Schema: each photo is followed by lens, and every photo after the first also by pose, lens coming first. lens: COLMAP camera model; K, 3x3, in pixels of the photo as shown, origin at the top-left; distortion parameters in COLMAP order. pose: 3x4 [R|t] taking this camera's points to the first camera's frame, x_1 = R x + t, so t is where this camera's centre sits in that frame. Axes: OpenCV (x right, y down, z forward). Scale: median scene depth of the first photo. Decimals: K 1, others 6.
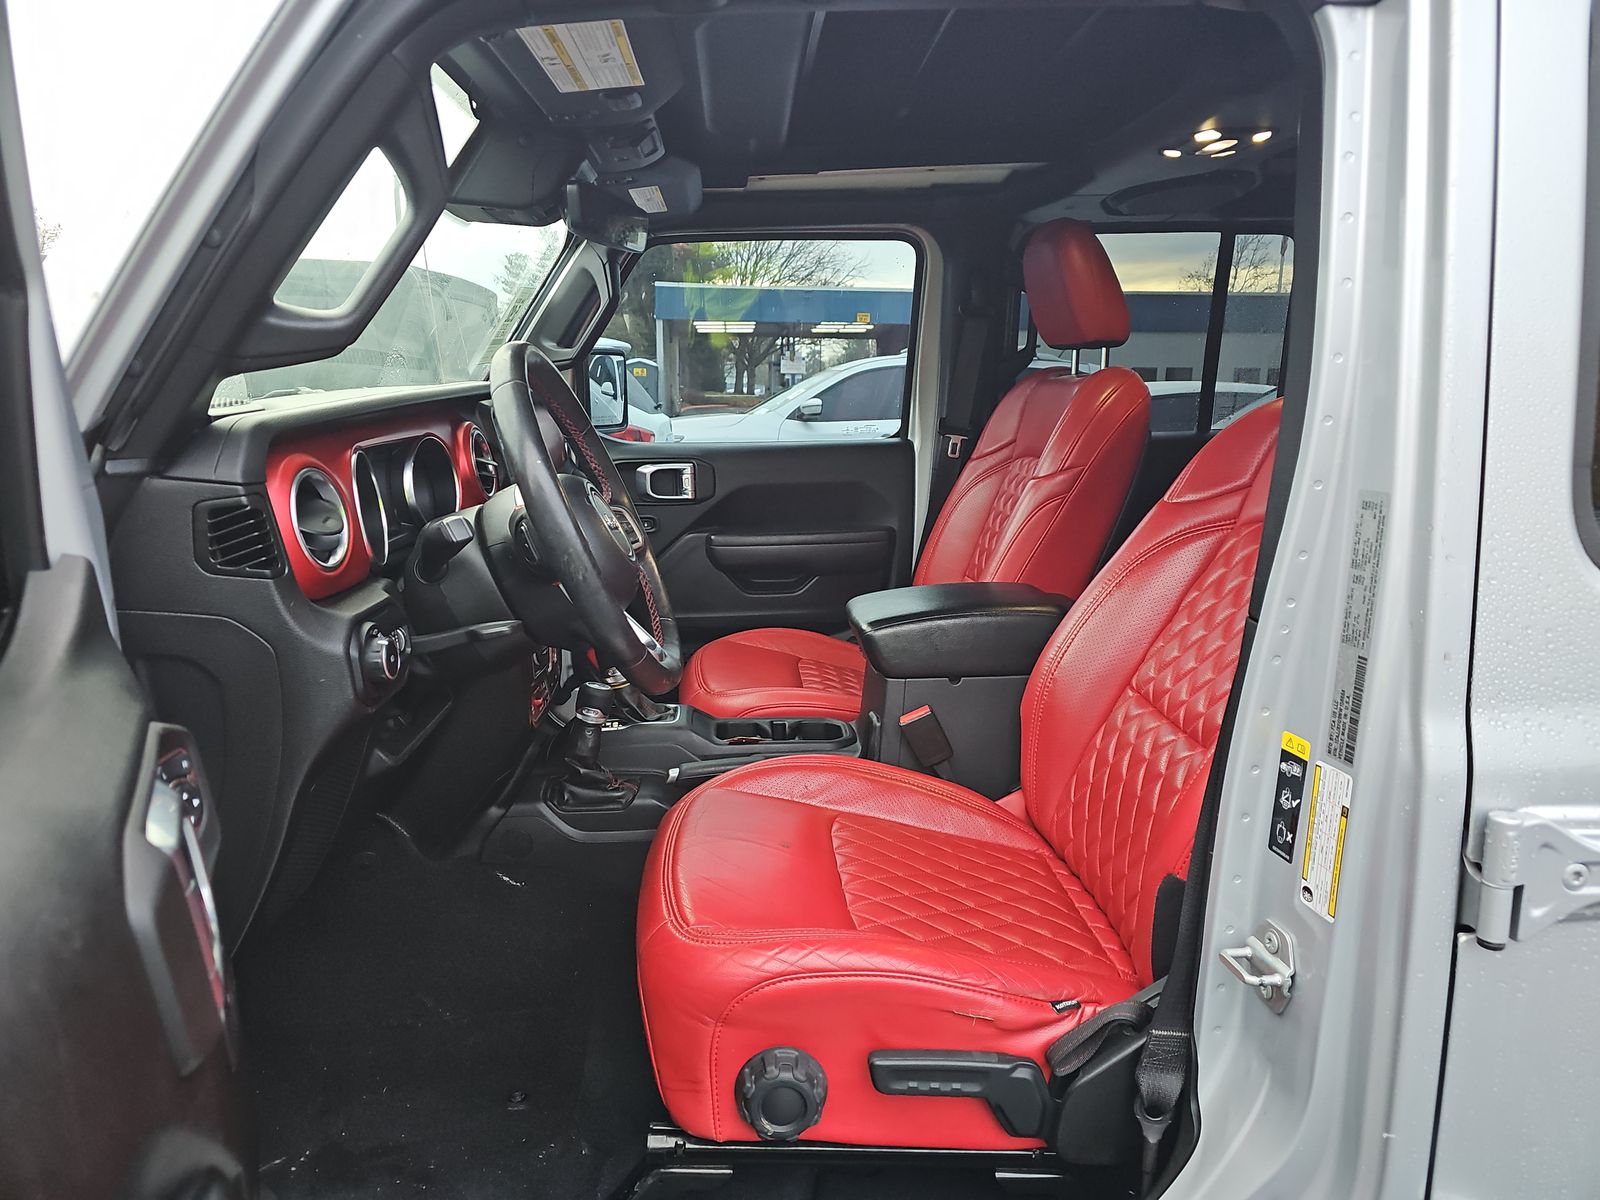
lens RADIAL K [[1062.2, 0, 800.0], [0, 1062.2, 601.6], [0, 0, 1]] dist [-0.005045, -0.007128]
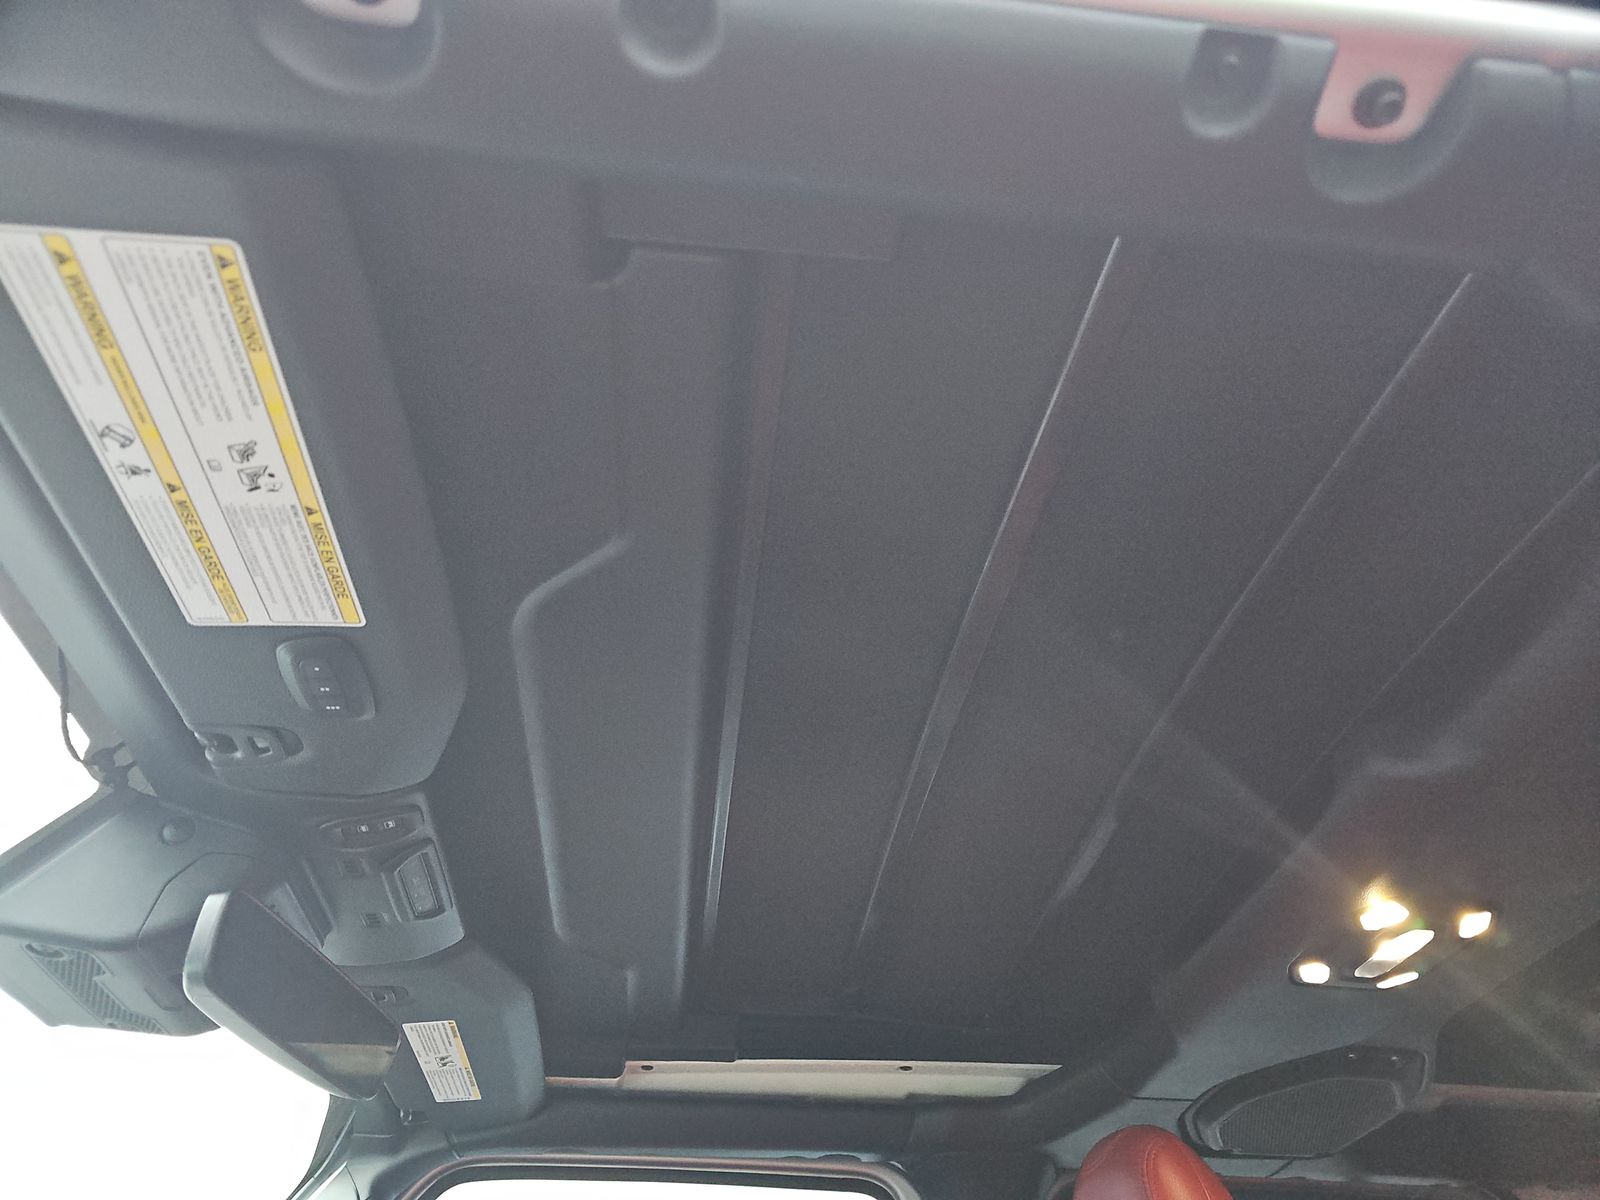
lens RADIAL K [[1062.2, 0, 800.3], [0, 1062.2, 598.3], [0, 0, 1]] dist [-0.005045, -0.007128]
pose [[0.998742, 0.044072, 0.023912, 0.035912], [-0.006981, 0.594466, -0.804091, -0.063020], [-0.049653, 0.802912, 0.594026, 0.490685]]
